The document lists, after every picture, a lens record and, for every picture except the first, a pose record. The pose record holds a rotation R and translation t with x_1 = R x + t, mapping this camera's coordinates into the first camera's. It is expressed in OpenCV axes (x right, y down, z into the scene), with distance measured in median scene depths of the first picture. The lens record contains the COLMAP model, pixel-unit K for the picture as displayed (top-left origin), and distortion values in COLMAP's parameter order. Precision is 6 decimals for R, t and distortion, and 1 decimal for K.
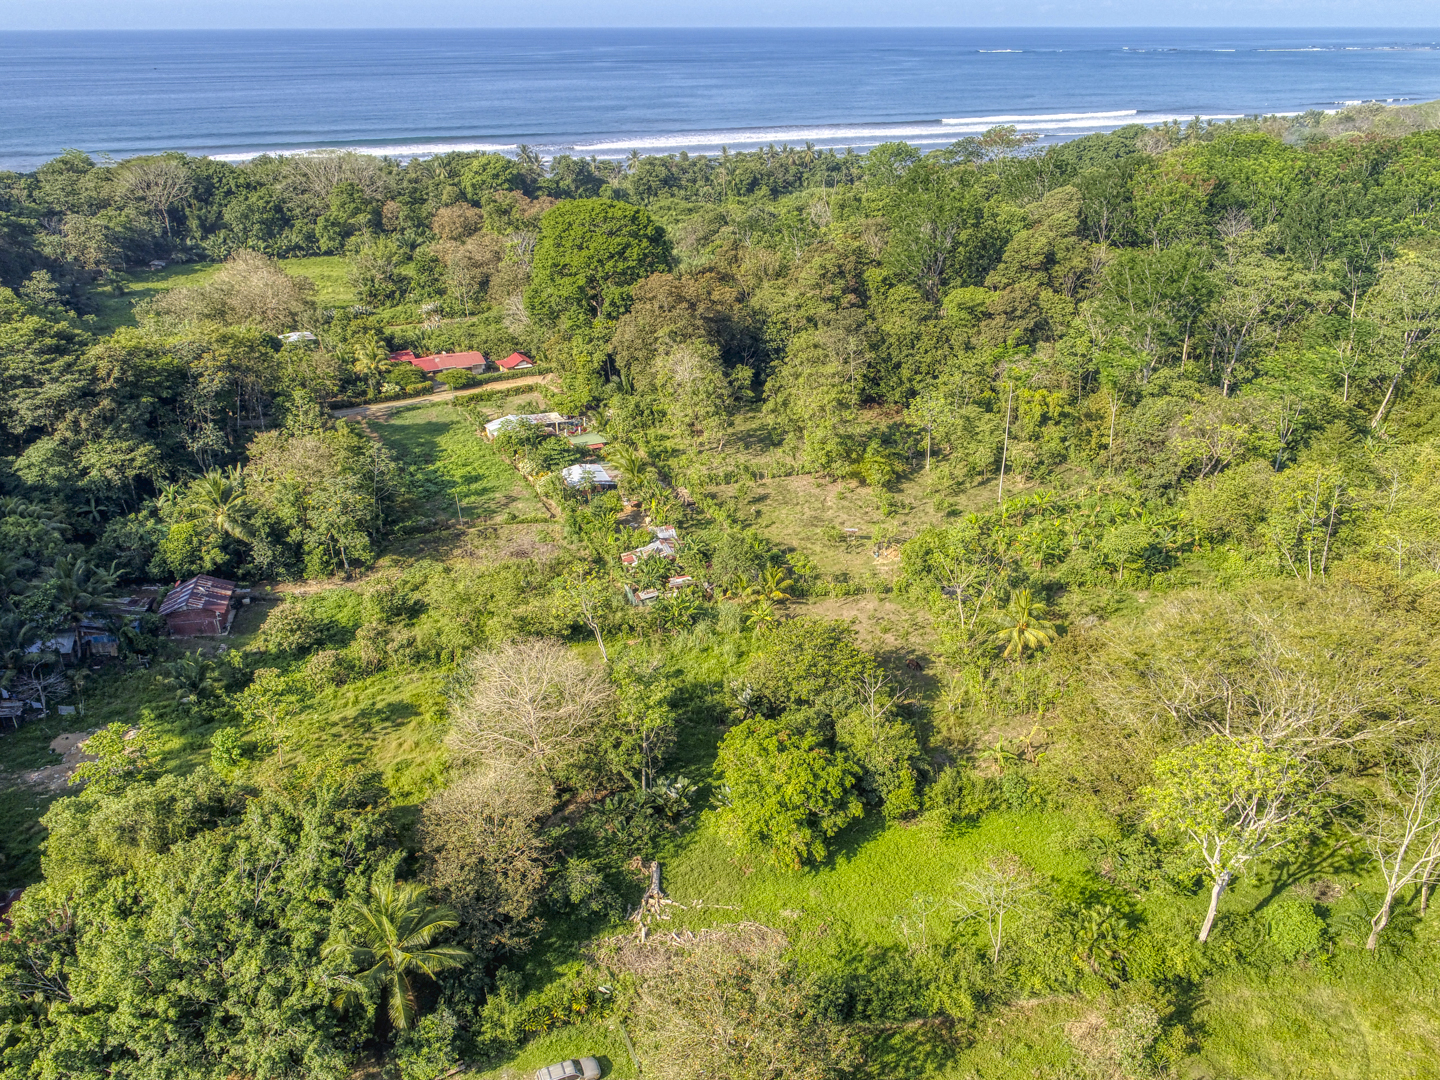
lens RADIAL K [[1083.4, 0, 716.3], [0, 1083.4, 542.3], [0, 0, 1]] dist [0.002127, -0.009243]
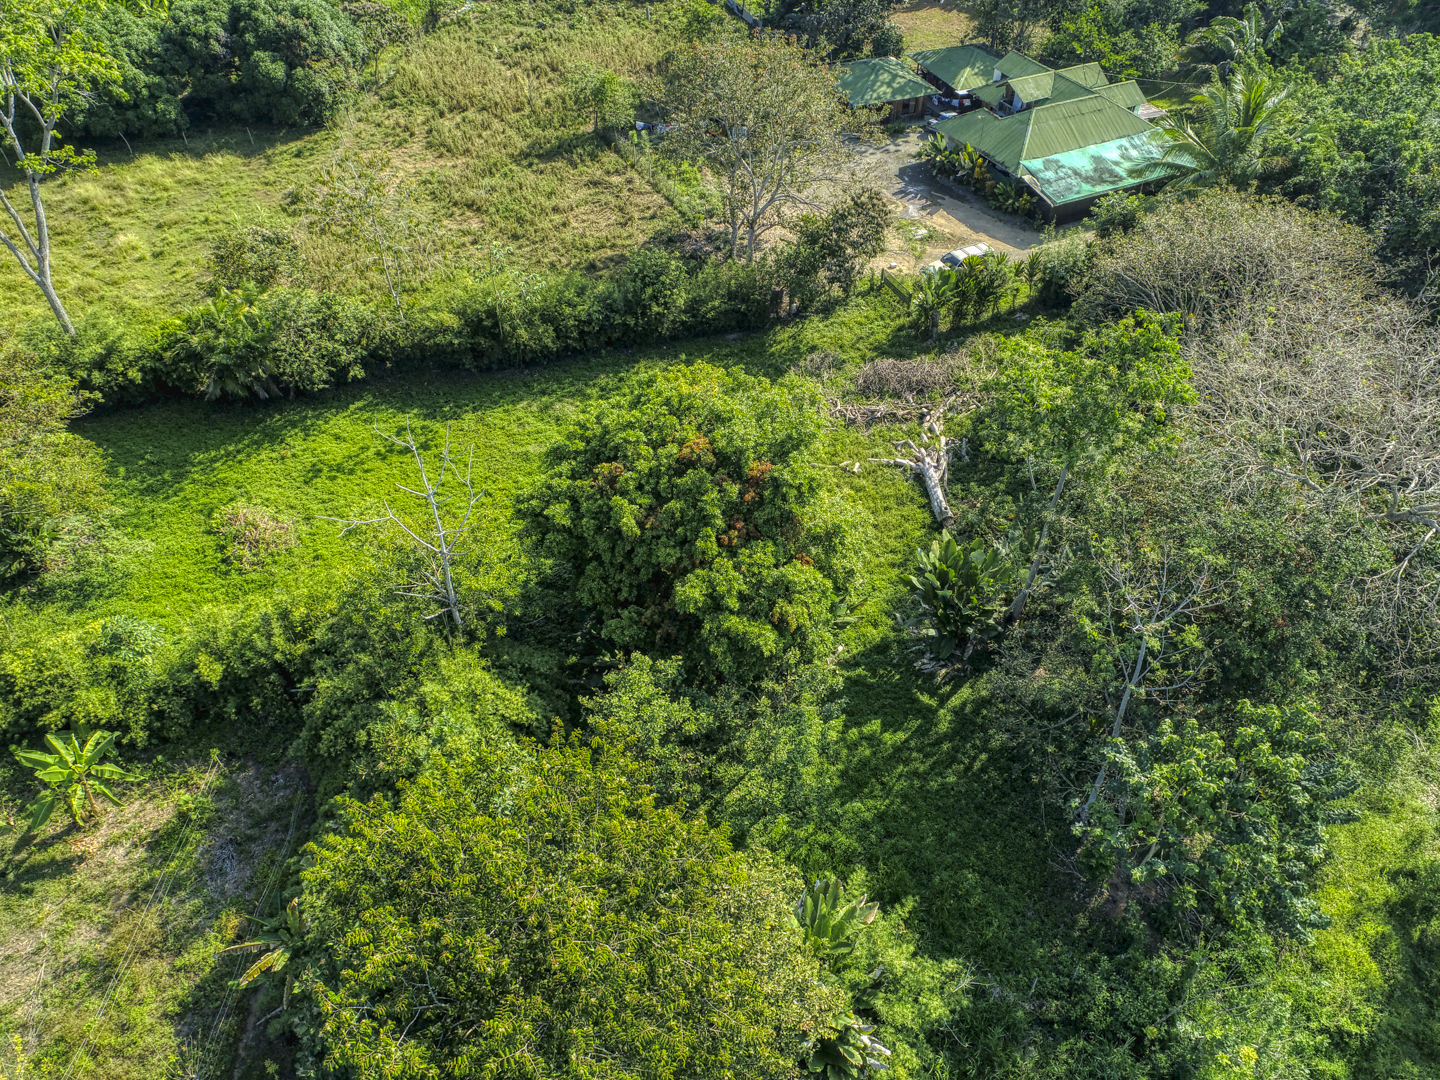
lens RADIAL K [[1083.4, 0, 716.3], [0, 1083.4, 542.3], [0, 0, 1]] dist [0.002127, -0.009243]
pose [[-0.998974, 0.040986, -0.019270, 0.038633], [-0.003166, 0.361252, 0.932463, -0.109055], [0.045179, 0.931567, -0.360752, 0.712009]]
